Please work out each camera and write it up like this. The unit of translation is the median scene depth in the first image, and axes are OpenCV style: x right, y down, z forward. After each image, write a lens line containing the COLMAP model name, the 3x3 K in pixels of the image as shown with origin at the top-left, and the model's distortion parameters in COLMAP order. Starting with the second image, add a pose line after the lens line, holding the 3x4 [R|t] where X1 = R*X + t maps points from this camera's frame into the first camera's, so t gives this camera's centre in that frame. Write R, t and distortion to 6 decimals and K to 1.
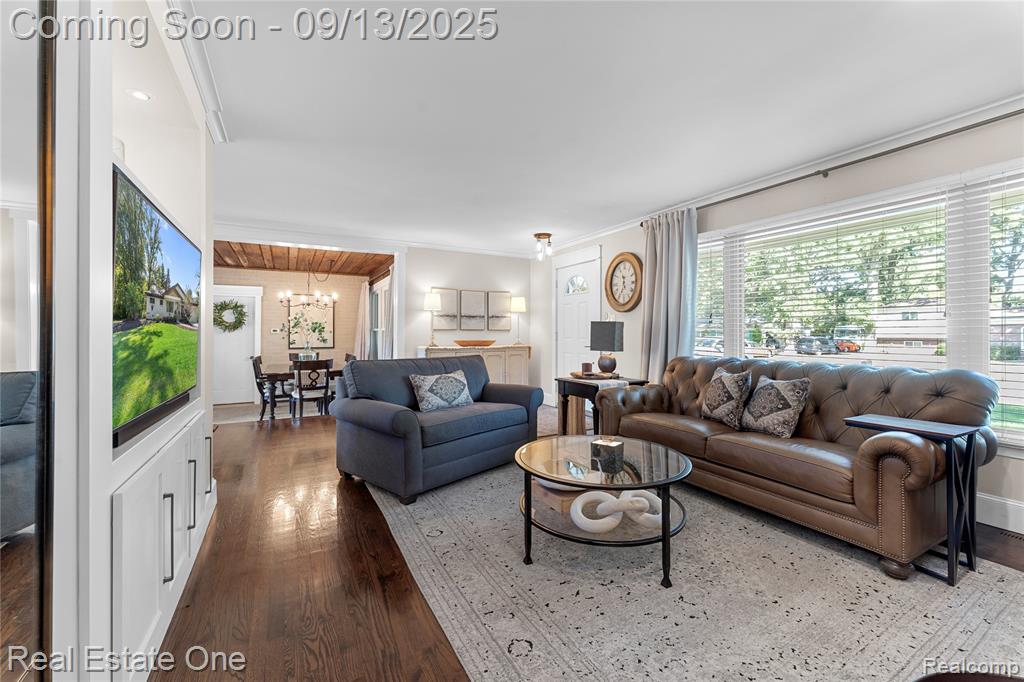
lens RADIAL K [[408.6, 0, 516.3], [0, 408.6, 324.8], [0, 0, 1]] dist [0.000122, 0.000300]
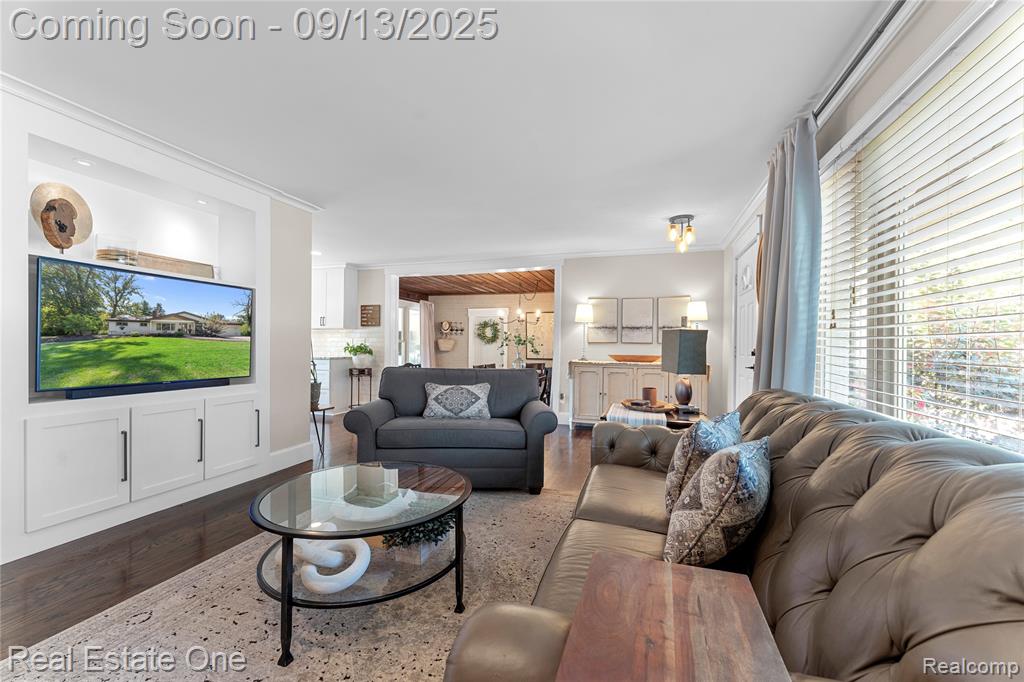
lens RADIAL K [[408.6, 0, 533.4], [0, 408.6, 347.5], [0, 0, 1]] dist [0.000122, 0.000300]
pose [[0.698976, 0.010599, -0.715066, 0.384416], [0.002539, 0.999847, 0.017302, 0.006606], [0.715140, -0.013909, 0.698842, 0.245158]]
